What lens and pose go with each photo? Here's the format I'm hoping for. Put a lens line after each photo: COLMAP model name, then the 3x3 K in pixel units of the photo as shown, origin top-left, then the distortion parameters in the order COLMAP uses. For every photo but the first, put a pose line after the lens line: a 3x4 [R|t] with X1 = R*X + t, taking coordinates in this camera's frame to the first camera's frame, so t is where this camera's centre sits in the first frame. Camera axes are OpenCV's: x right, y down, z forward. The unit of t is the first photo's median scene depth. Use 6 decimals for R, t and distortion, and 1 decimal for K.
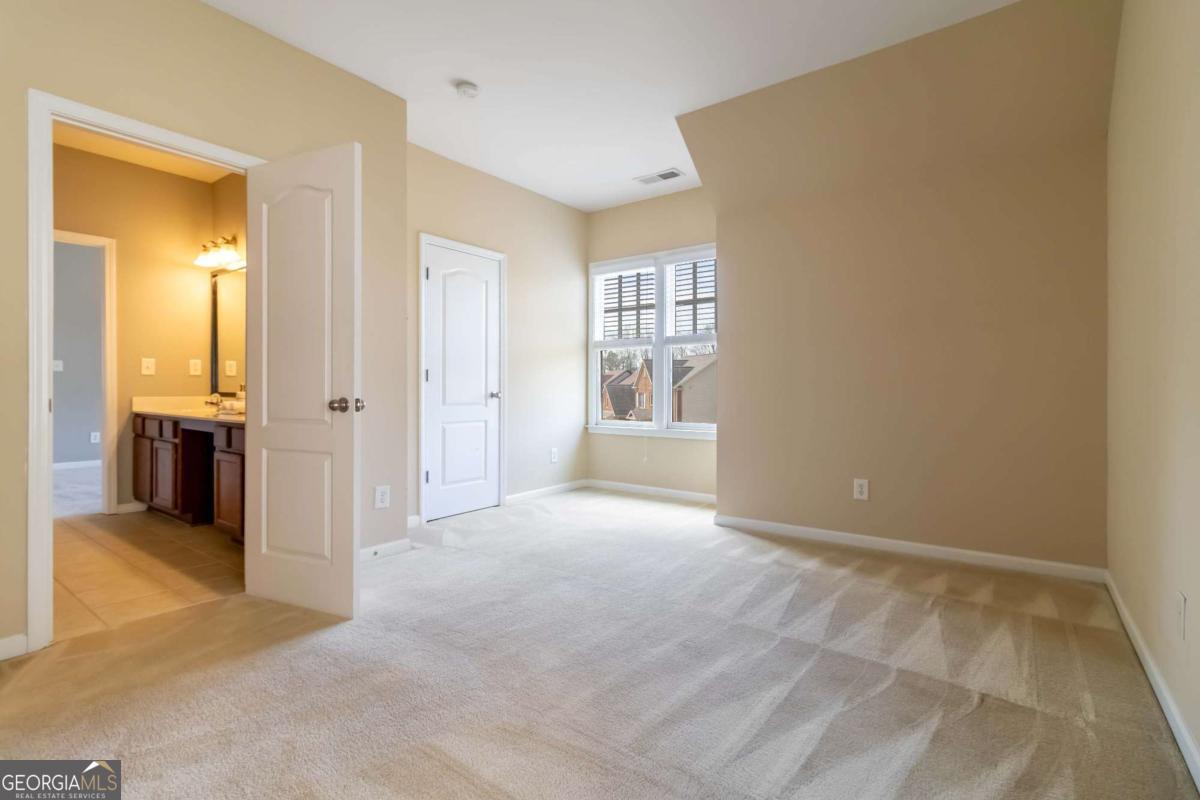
lens RADIAL K [[559.7, 0, 605.6], [0, 559.7, 392.0], [0, 0, 1]] dist [0.000393, -0.000223]
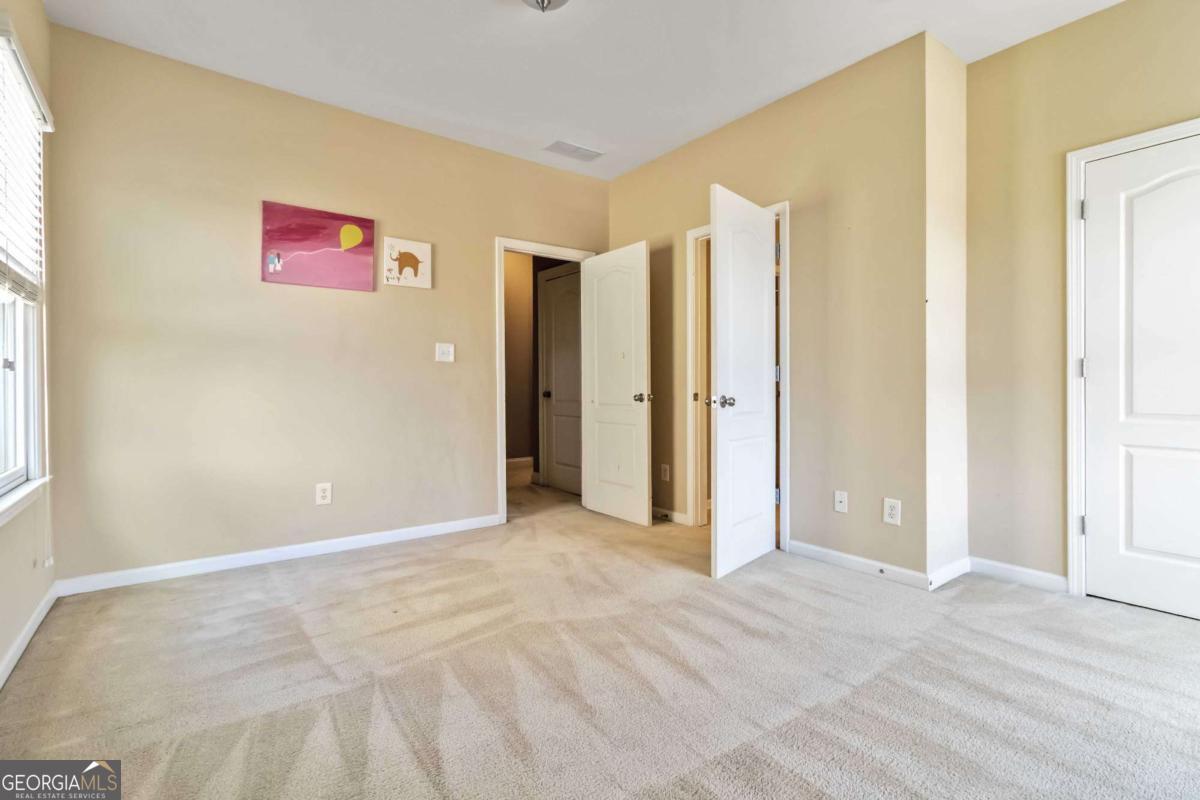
lens RADIAL K [[559.7, 0, 611.7], [0, 559.7, 392.6], [0, 0, 1]] dist [0.000393, -0.000223]
pose [[-0.279700, -0.003969, -0.960079, 0.549912], [-0.011506, 0.999933, -0.000781, 0.007342], [0.960018, 0.010828, -0.279727, 0.799437]]
